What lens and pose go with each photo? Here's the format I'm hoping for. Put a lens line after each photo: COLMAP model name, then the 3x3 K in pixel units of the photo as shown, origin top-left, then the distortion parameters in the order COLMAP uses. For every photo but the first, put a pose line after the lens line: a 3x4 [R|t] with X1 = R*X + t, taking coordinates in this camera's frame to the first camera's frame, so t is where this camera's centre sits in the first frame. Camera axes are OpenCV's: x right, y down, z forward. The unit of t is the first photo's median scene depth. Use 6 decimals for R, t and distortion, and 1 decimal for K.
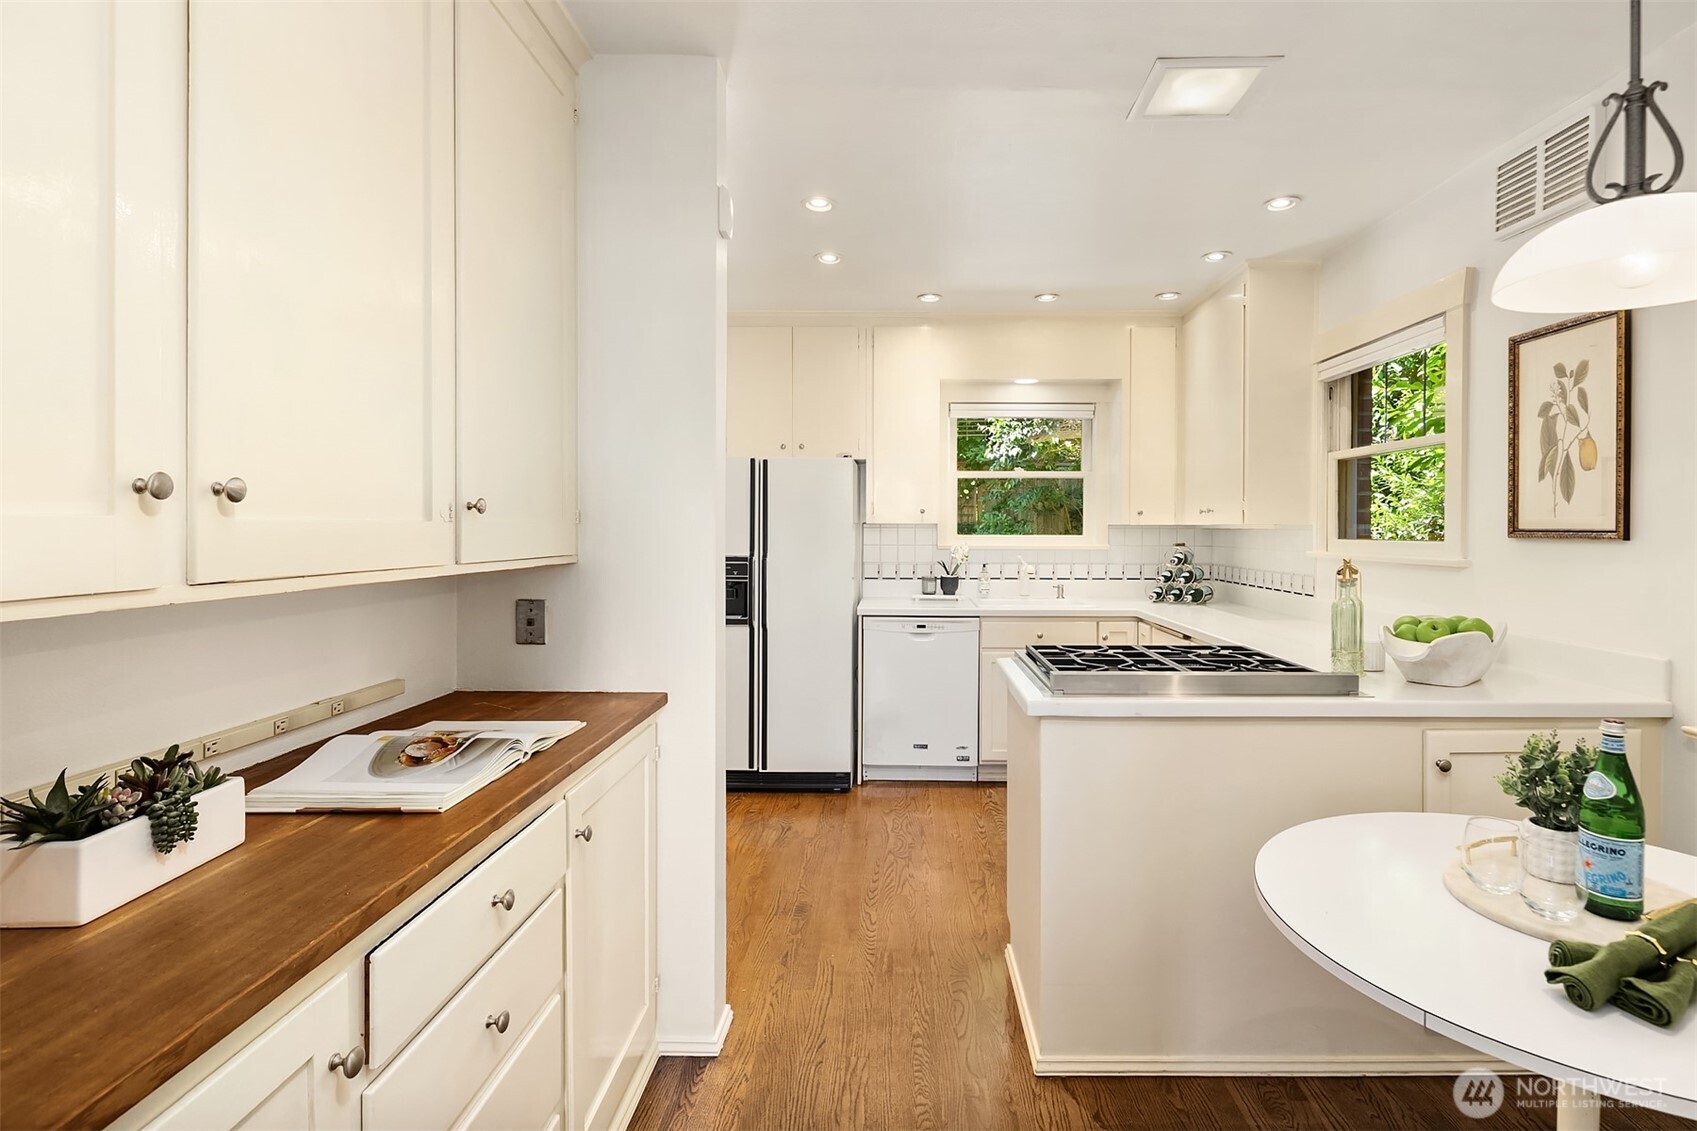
lens RADIAL K [[833.0, 0, 895.2], [0, 833.0, 534.1], [0, 0, 1]] dist [-0.002208, -0.001478]
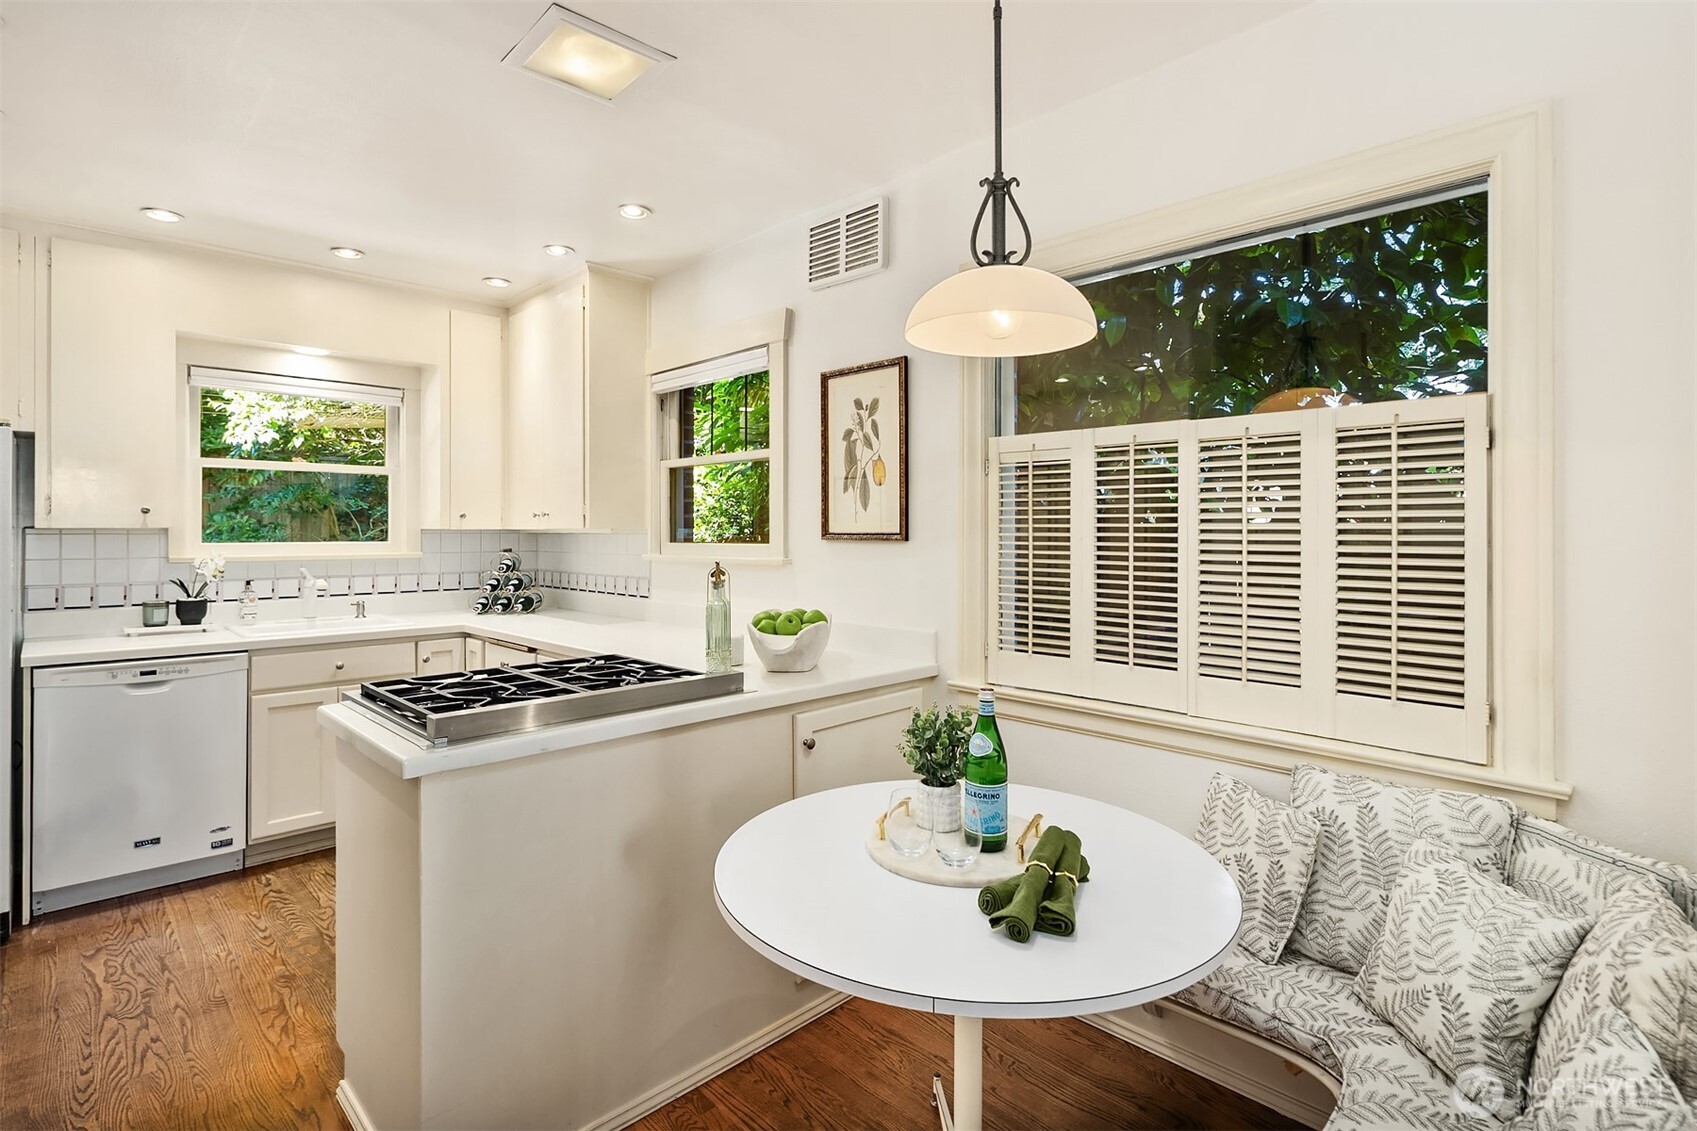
lens RADIAL K [[819.5, 0, 848.2], [0, 819.5, 528.5], [0, 0, 1]] dist [0.001646, -0.002535]
pose [[0.709047, -0.000433, 0.705161, -0.064520], [0.008895, 0.999926, -0.008330, -0.001750], [-0.705105, 0.012179, 0.708999, 0.138190]]
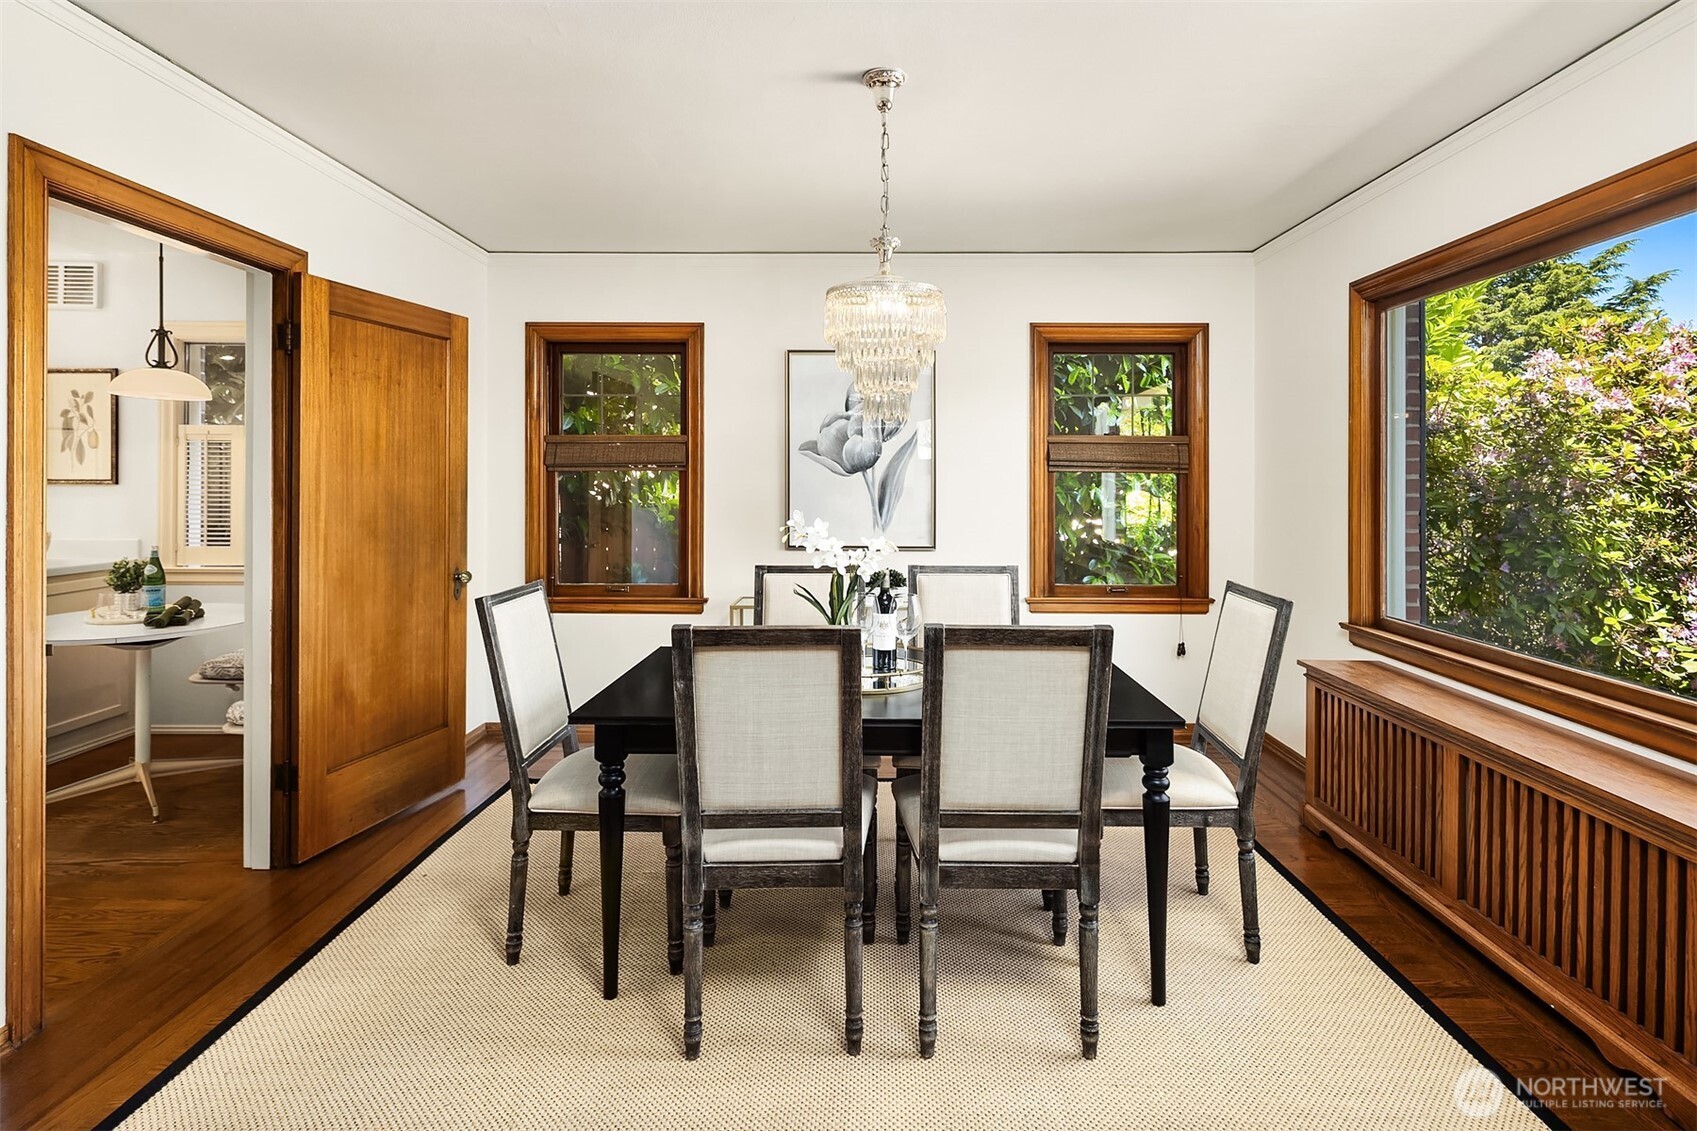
lens RADIAL K [[825.3, 0, 857.5], [0, 825.3, 482.8], [0, 0, 1]] dist [0.001029, 0.000216]
pose [[0.007027, -0.005595, 0.999960, -0.957673], [0.004268, 0.999975, 0.005565, -0.000076], [-0.999966, 0.004229, 0.007051, -0.704053]]
